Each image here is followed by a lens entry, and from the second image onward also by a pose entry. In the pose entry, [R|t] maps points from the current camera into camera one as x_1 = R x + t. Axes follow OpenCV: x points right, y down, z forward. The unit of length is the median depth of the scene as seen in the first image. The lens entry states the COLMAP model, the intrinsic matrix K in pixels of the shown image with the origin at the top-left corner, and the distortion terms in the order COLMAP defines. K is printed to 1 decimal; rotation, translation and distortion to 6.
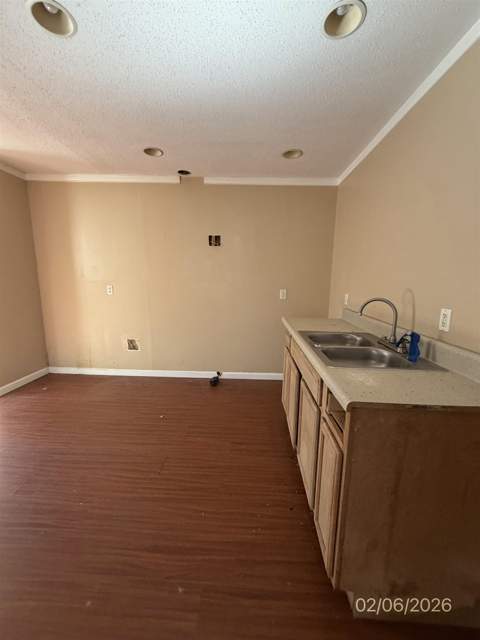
lens RADIAL K [[257.3, 0, 240.0], [0, 257.3, 320.0], [0, 0, 1]] dist [0.000698, 0.000061]
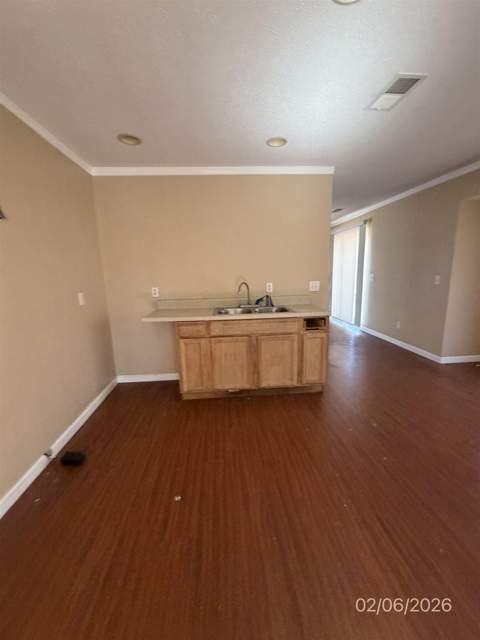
lens RADIAL K [[257.3, 0, 240.0], [0, 257.3, 320.0], [0, 0, 1]] dist [0.000698, 0.000061]
pose [[-0.097705, -0.205681, 0.973730, -0.955961], [0.189010, 0.956769, 0.221064, -0.178325], [-0.977102, 0.205643, -0.054605, 0.887716]]
